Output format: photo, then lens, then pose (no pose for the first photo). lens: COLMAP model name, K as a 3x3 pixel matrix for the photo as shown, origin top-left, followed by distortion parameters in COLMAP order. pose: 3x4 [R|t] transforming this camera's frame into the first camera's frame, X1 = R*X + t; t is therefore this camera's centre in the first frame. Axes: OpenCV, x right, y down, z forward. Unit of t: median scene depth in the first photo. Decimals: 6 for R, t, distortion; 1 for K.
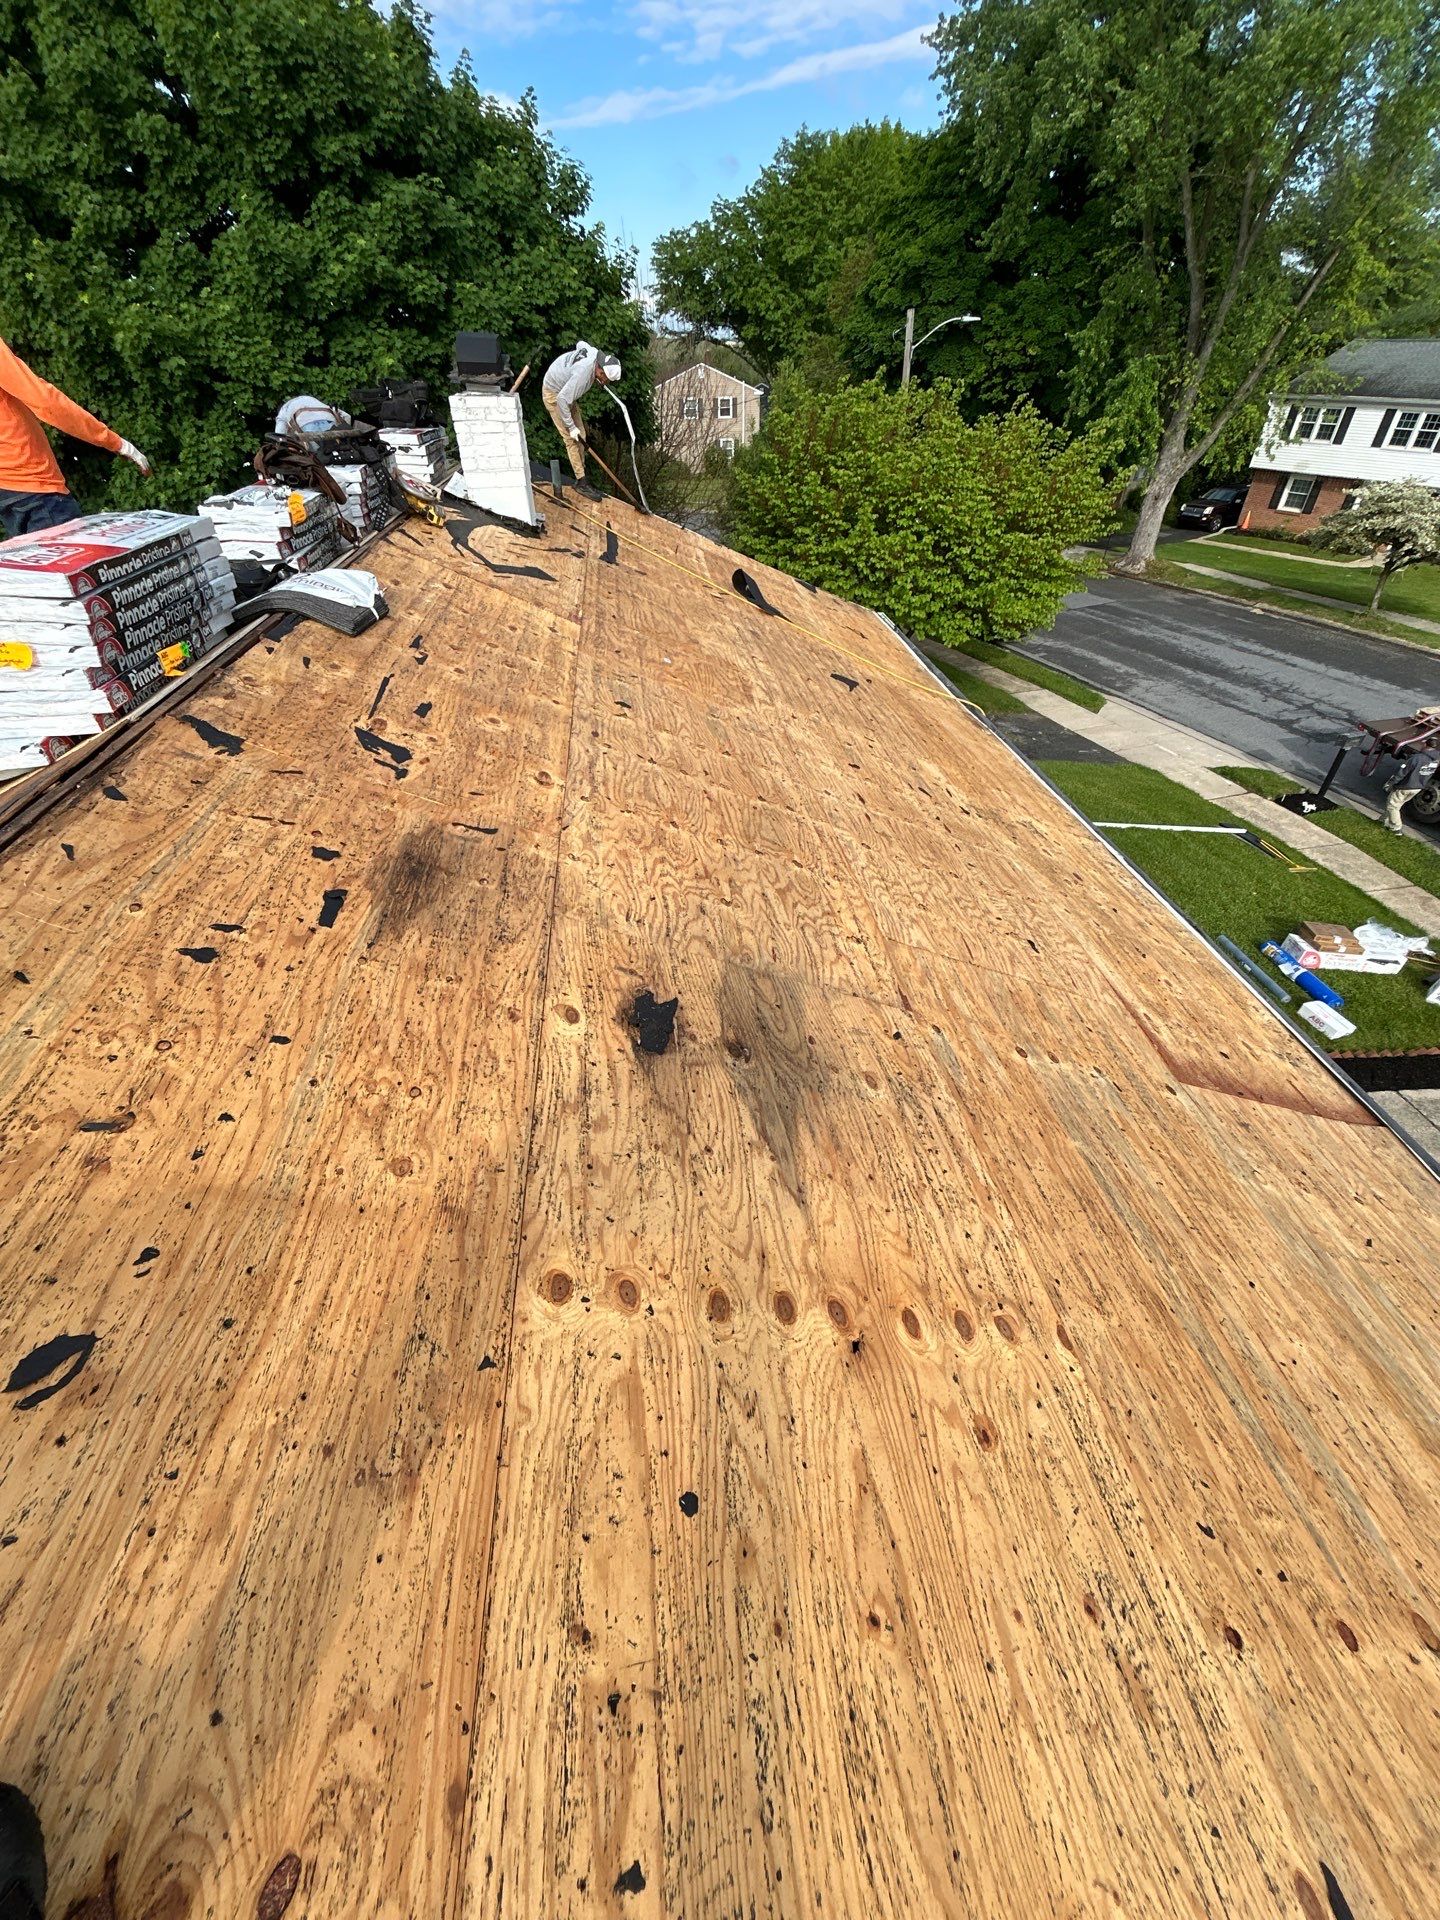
lens RADIAL K [[770.7, 0, 708.6], [0, 770.7, 951.7], [0, 0, 1]] dist [-0.001197, -0.000423]
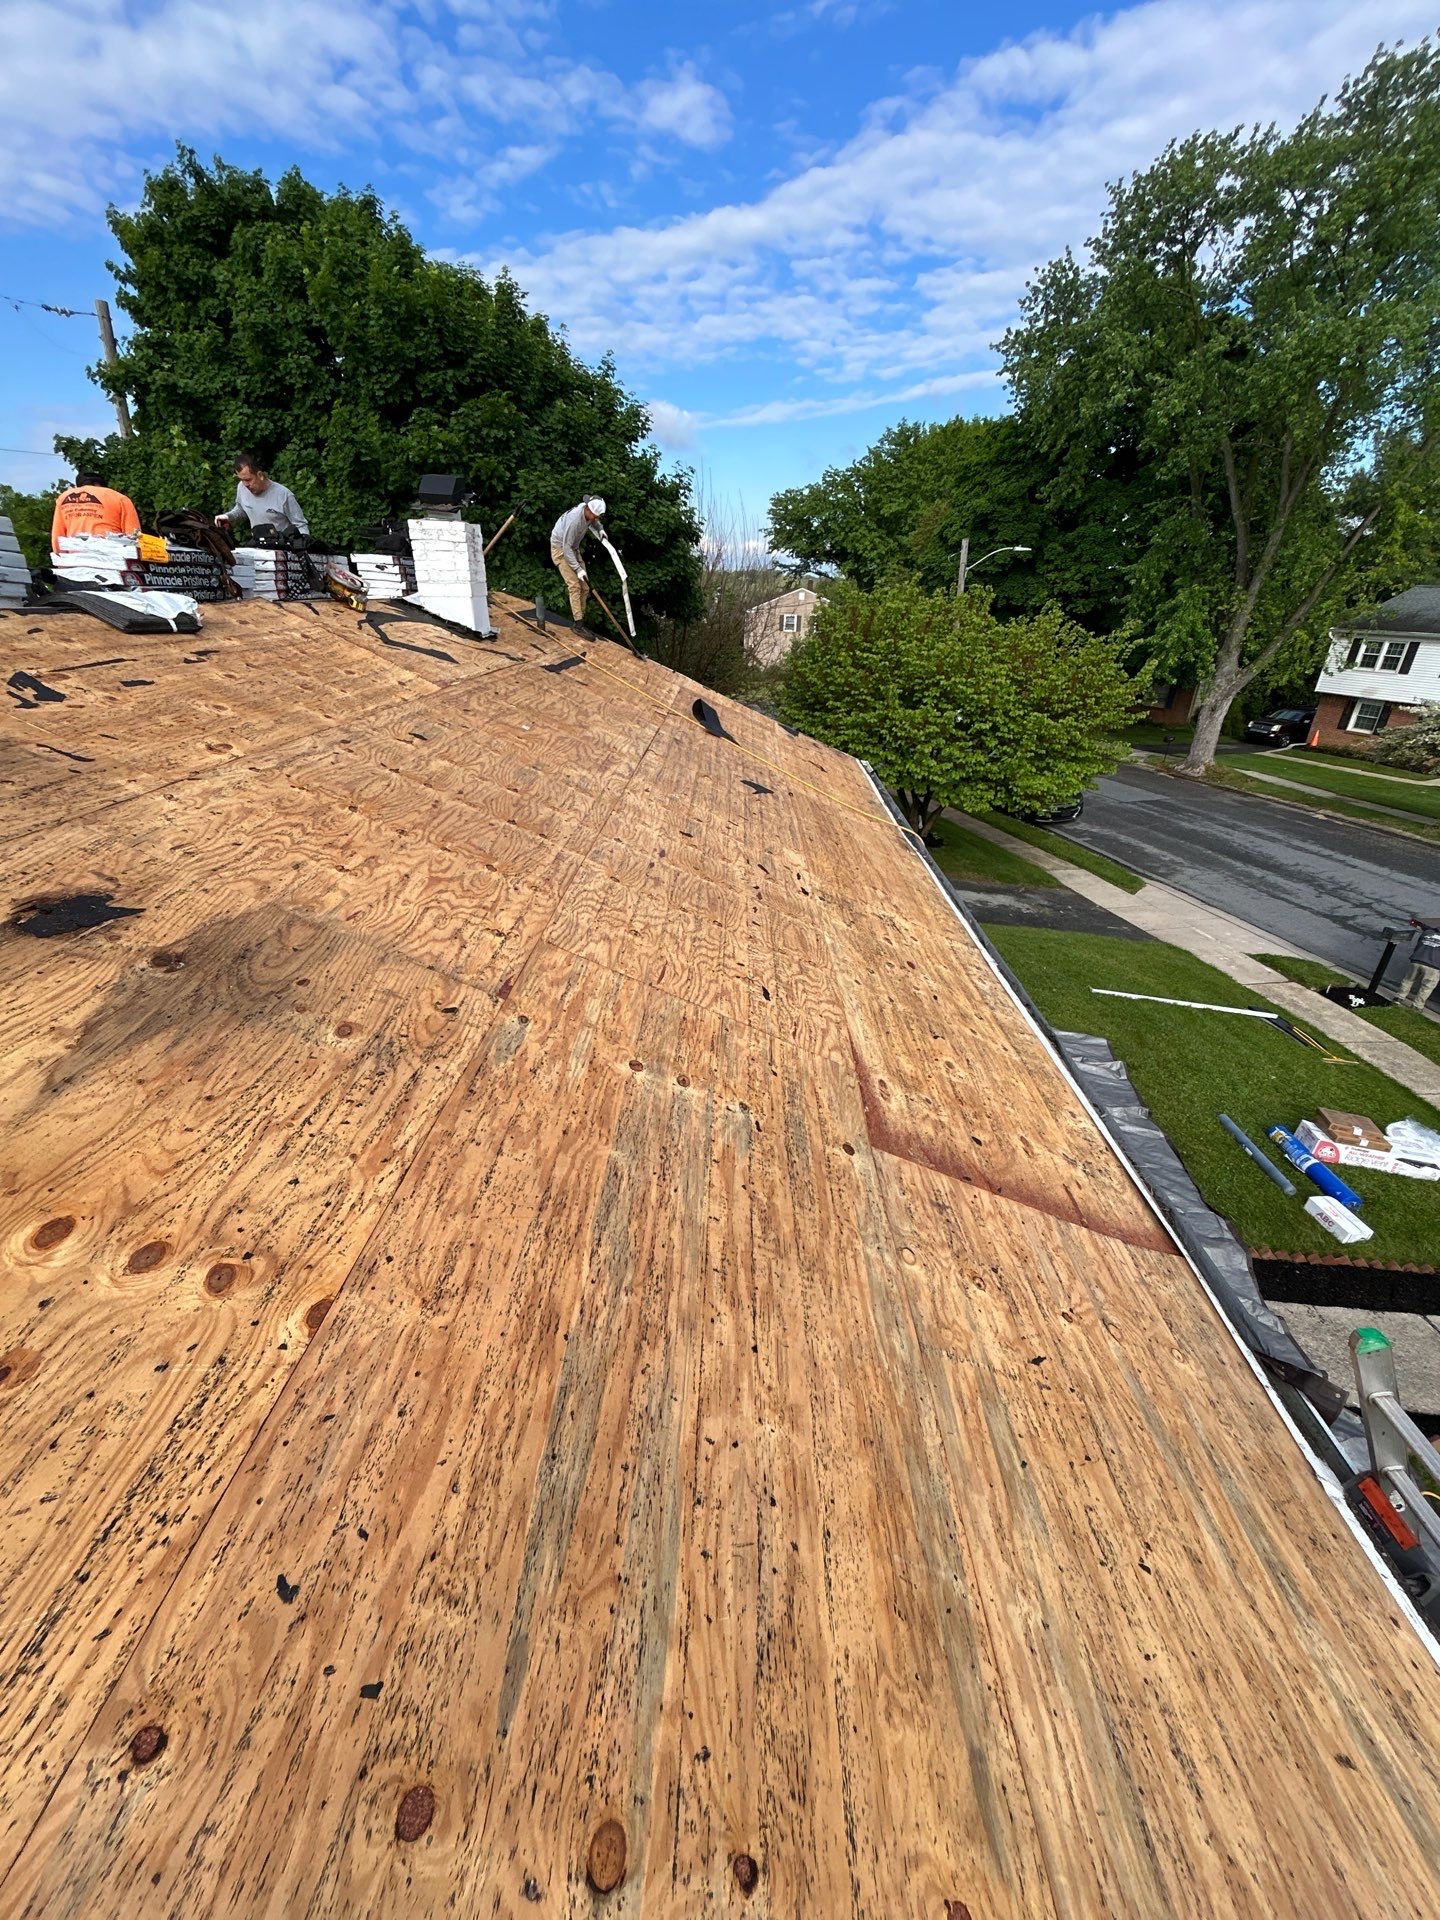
lens RADIAL K [[768.3, 0, 717.6], [0, 768.3, 952.5], [0, 0, 1]] dist [-0.001587, 0.000256]
pose [[0.990379, 0.089373, -0.105647, 0.123413], [-0.110270, 0.970959, -0.212319, 0.038539], [0.083604, 0.221926, 0.971473, 0.032548]]
